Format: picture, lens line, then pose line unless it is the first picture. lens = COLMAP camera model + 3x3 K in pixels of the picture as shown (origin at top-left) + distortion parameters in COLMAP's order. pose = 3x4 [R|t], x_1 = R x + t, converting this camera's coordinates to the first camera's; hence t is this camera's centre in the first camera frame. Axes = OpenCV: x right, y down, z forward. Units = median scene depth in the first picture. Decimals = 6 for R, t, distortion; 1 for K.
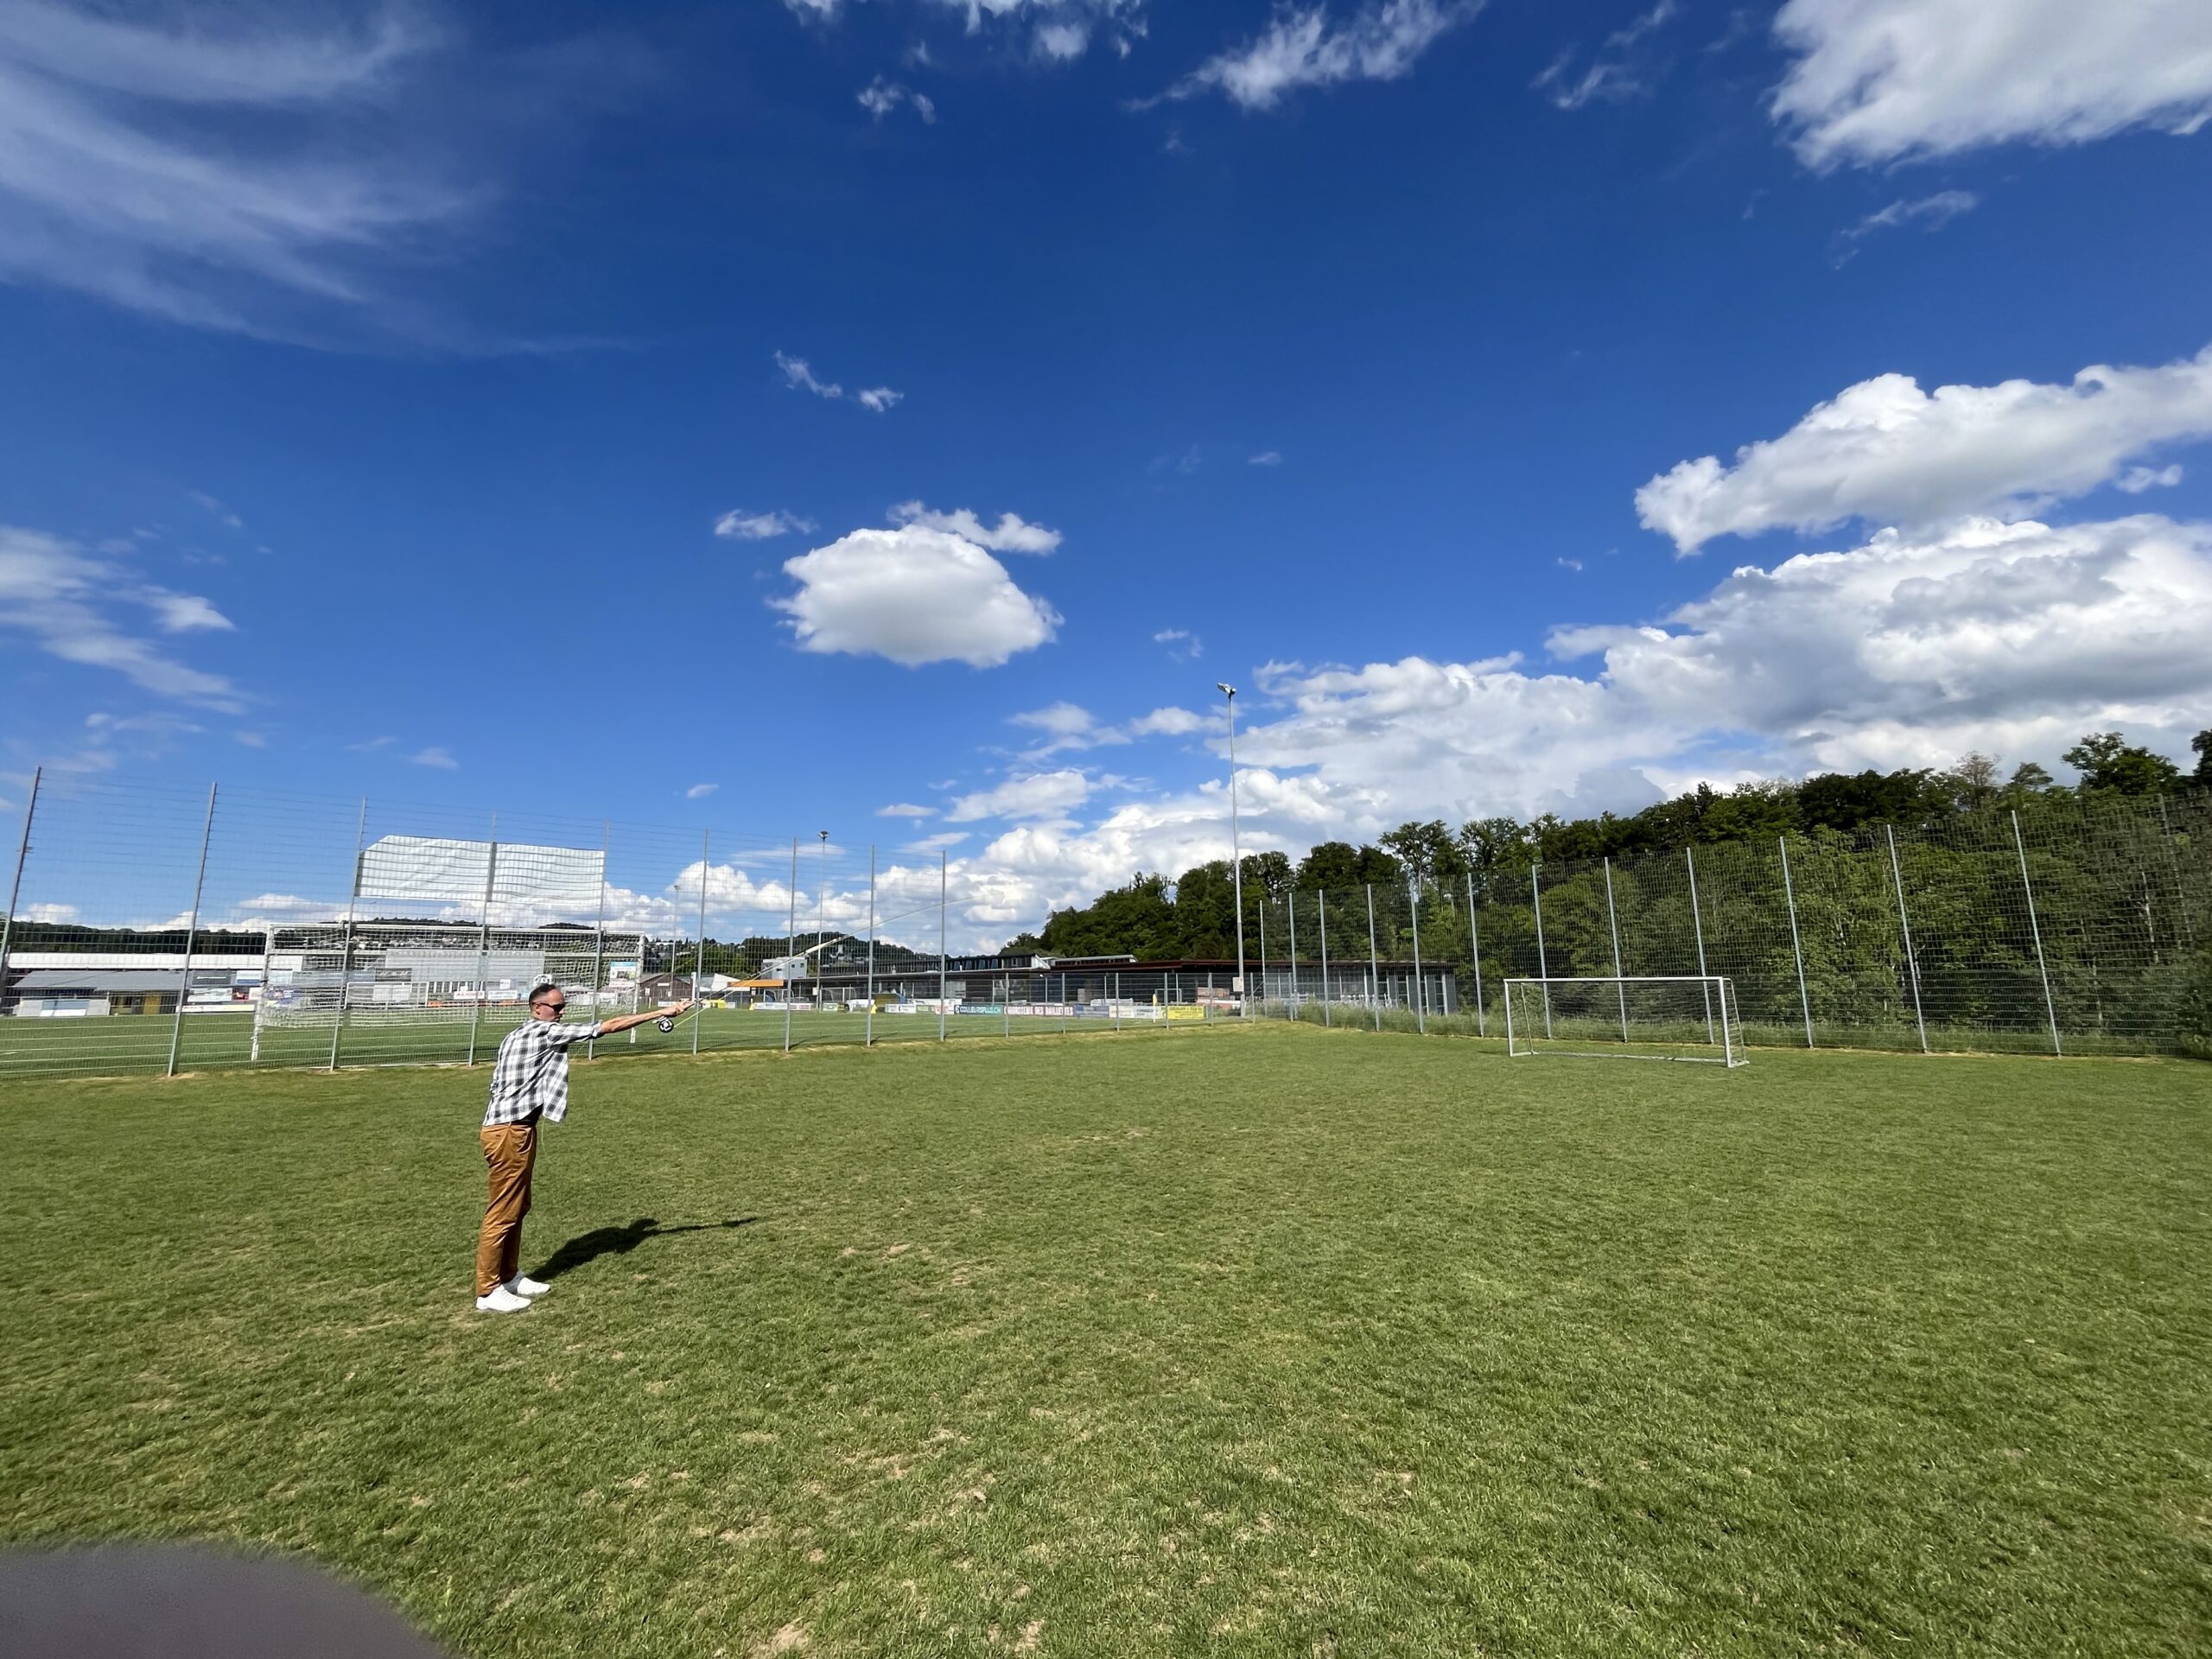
lens RADIAL K [[903.6, 0, 1109.5], [0, 903.6, 834.2], [0, 0, 1]] dist [-0.003373, 0.000281]
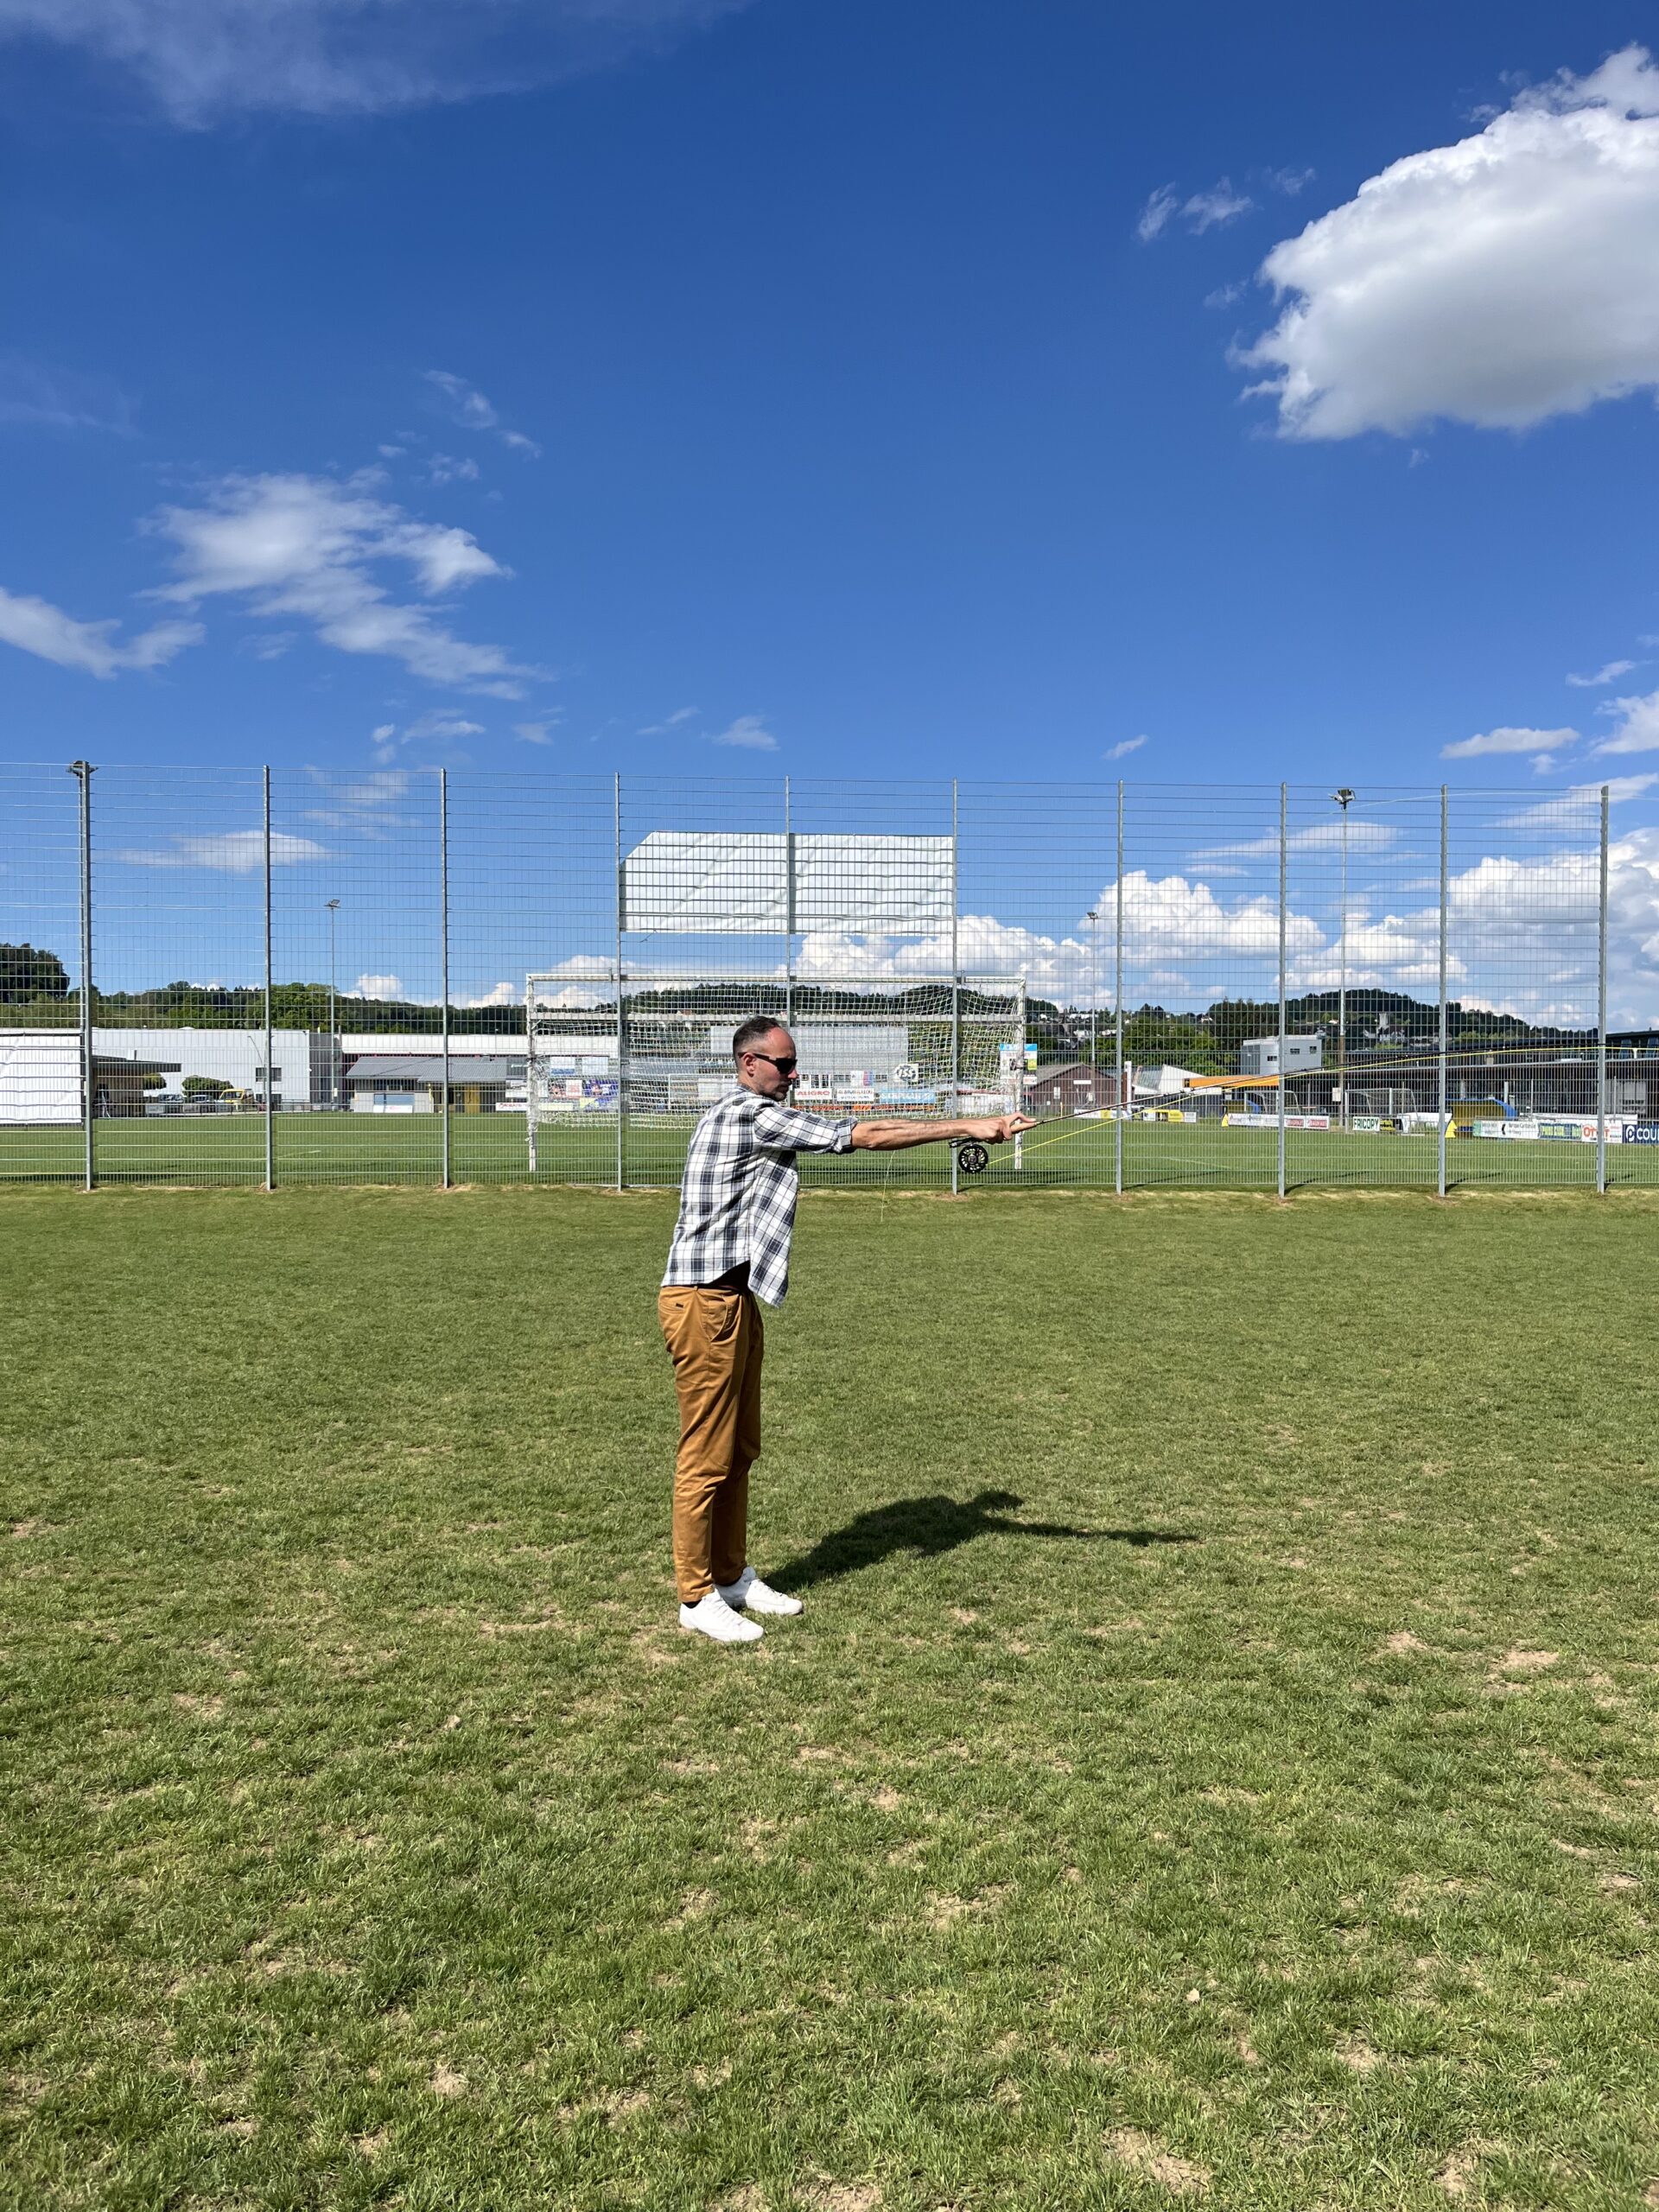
lens RADIAL K [[1674.0, 0, 838.3], [0, 1674.0, 1138.2], [0, 0, 1]] dist [0.065033, -0.085444]
pose [[0.825370, 0.028892, -0.563853, -0.022618], [0.081252, 0.982215, 0.169266, 0.024672], [0.558716, -0.185521, 0.808343, 0.084952]]
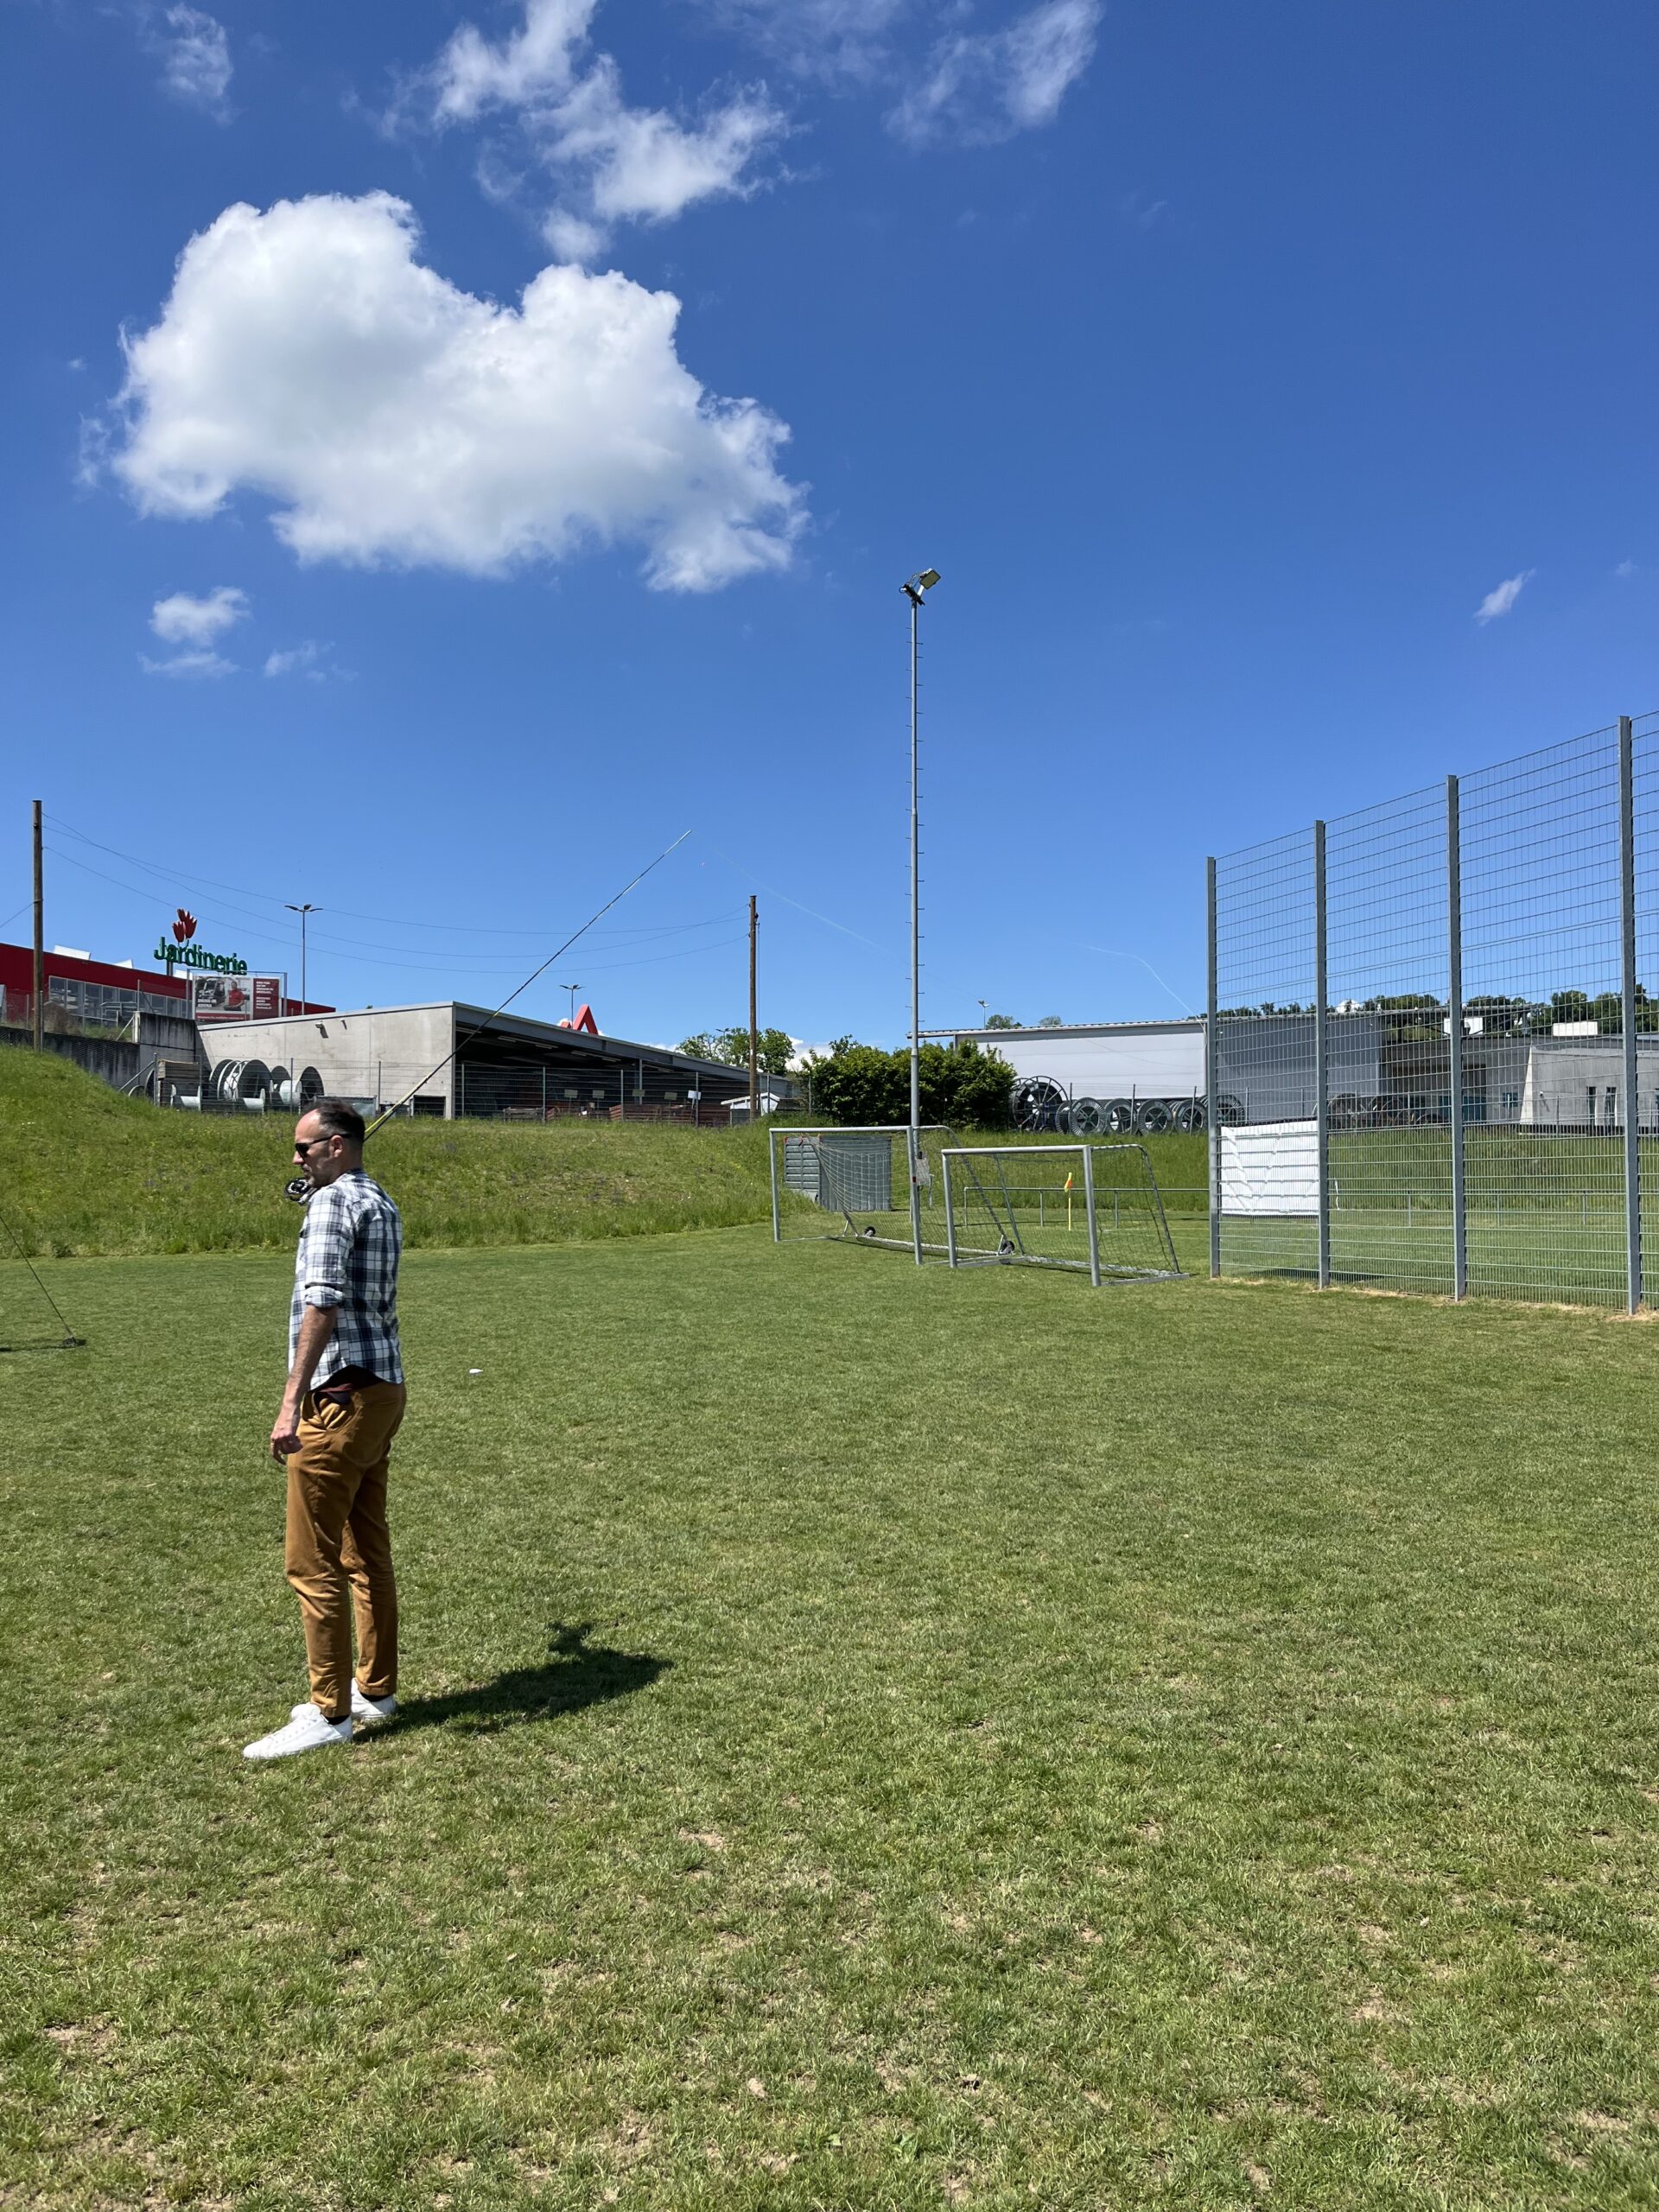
lens RADIAL K [[1674.0, 0, 829.9], [0, 1674.0, 1123.2], [0, 0, 1]] dist [0.065033, -0.085444]
pose [[-0.318561, -0.024371, -0.947589, -0.011165], [0.167380, 0.982515, -0.081539, 0.150699], [0.933007, -0.184582, -0.308912, 0.806015]]
